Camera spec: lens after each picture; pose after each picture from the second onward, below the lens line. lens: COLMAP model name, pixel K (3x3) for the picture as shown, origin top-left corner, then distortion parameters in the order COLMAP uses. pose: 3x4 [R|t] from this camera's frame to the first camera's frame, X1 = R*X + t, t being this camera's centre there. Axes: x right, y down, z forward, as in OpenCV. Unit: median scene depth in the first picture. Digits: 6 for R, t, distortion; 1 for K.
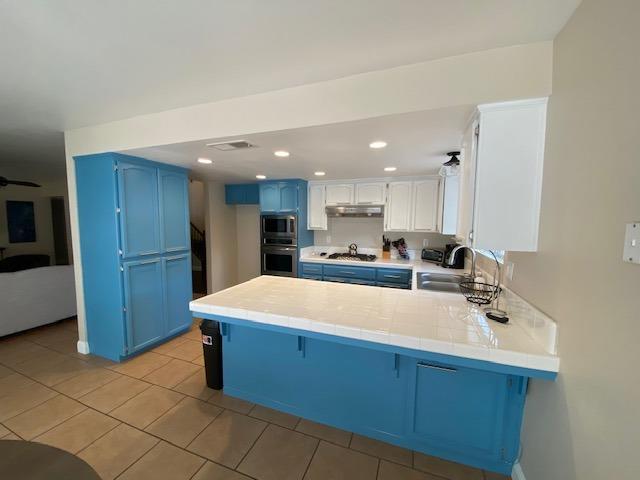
lens RADIAL K [[258.1, 0, 318.8], [0, 258.1, 243.9], [0, 0, 1]] dist [0.020433, -0.023565]
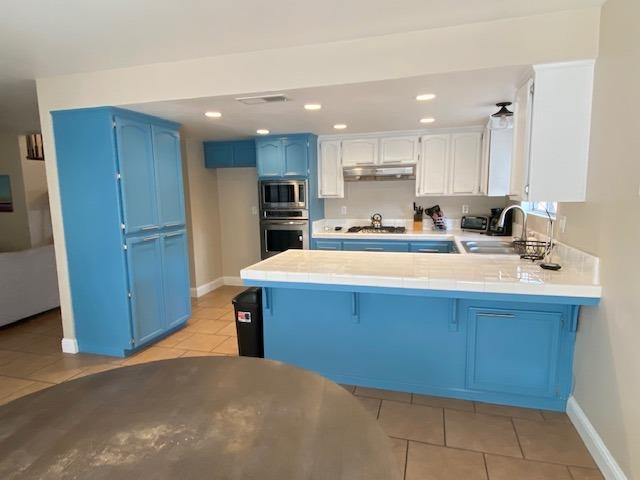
lens RADIAL K [[386.0, 0, 318.5], [0, 386.0, 247.2], [0, 0, 1]] dist [0.028503, -0.039683]
pose [[0.996827, -0.036914, 0.070520, -0.178349], [0.033136, 0.997991, 0.054007, 0.042433], [-0.072372, -0.051499, 0.996047, -0.247556]]
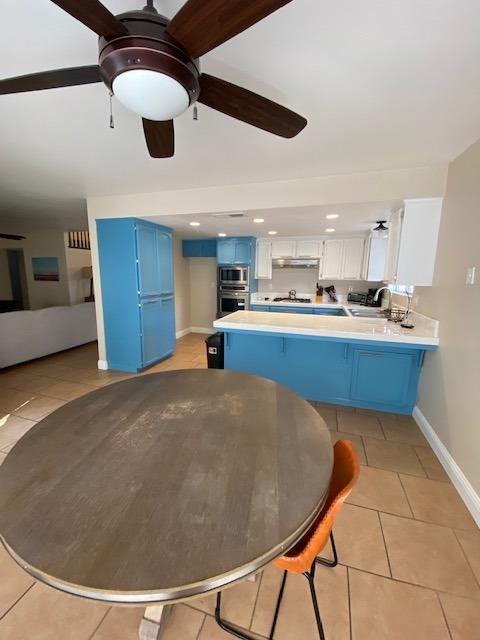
lens RADIAL K [[258.1, 0, 237.0], [0, 258.1, 319.8], [0, 0, 1]] dist [0.020433, -0.023565]
pose [[0.999161, -0.003262, 0.040819, -0.243239], [-0.000324, 0.996160, 0.087548, 0.045279], [-0.040948, -0.087488, 0.995324, -0.315802]]
